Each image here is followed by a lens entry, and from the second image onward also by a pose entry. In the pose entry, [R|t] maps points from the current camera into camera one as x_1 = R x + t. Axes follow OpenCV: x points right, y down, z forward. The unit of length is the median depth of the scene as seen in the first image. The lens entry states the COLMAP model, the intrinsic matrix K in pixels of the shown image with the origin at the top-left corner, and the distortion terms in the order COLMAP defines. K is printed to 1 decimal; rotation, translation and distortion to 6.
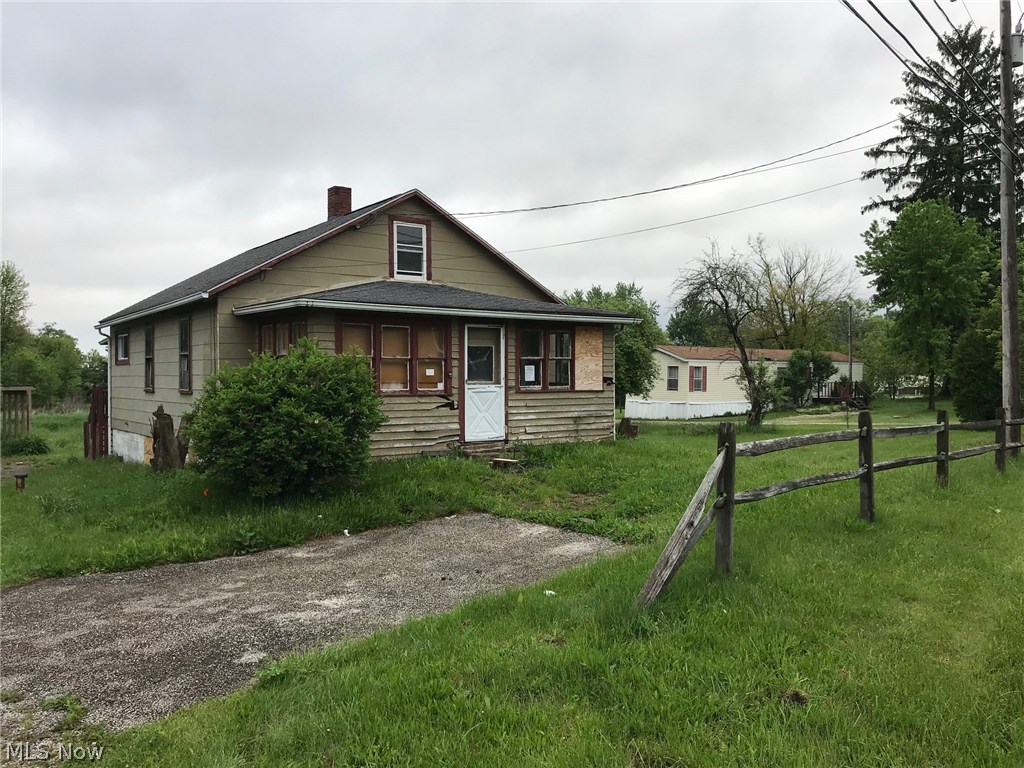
lens RADIAL K [[832.5, 0, 506.1], [0, 832.5, 357.7], [0, 0, 1]] dist [0.033650, -0.009973]
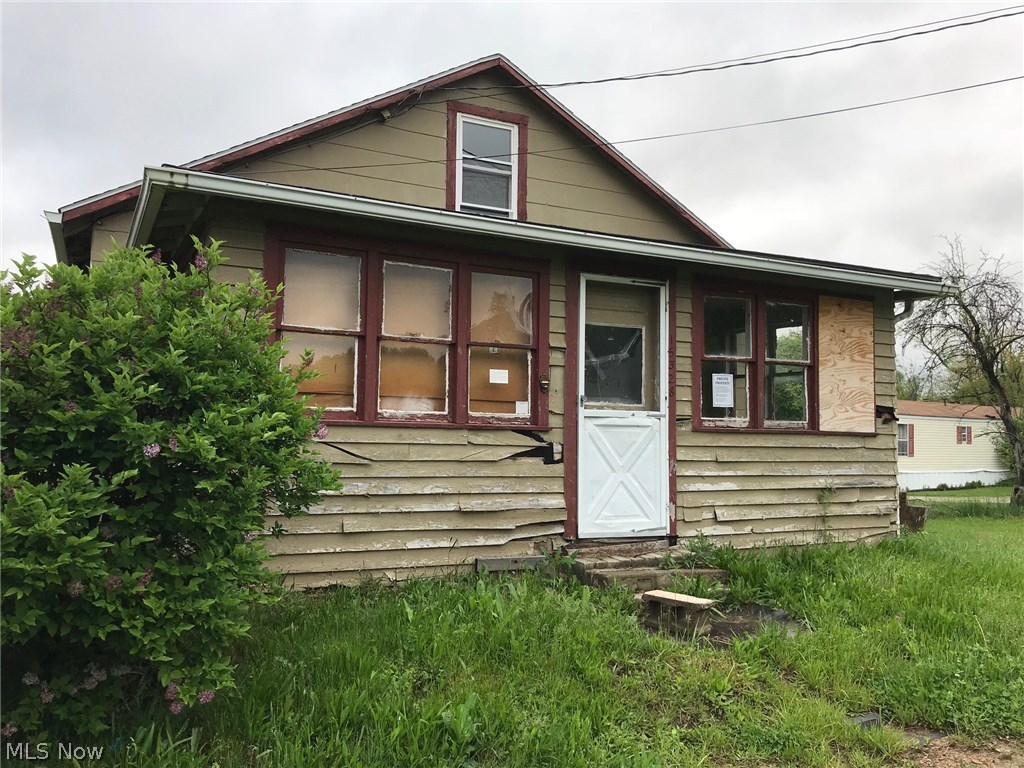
lens RADIAL K [[832.5, 0, 506.1], [0, 832.5, 357.7], [0, 0, 1]] dist [0.033650, -0.009973]
pose [[0.986089, 0.004512, -0.166156, -0.013587], [-0.016737, 0.997246, -0.072253, 0.036972], [0.165373, 0.074029, 0.983449, 0.532291]]
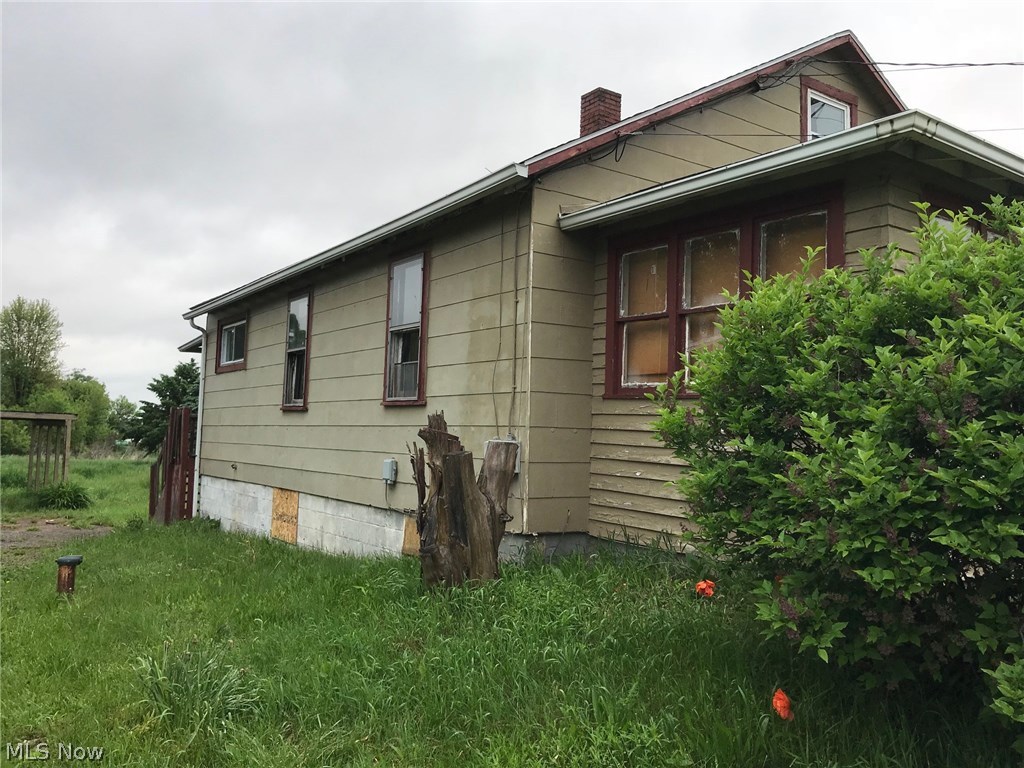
lens RADIAL K [[832.5, 0, 506.1], [0, 832.5, 357.7], [0, 0, 1]] dist [0.033650, -0.009973]
pose [[0.999143, 0.032864, -0.025156, -0.333809], [-0.034690, 0.996508, -0.075951, 0.053479], [0.022572, 0.076759, 0.996794, 0.540253]]
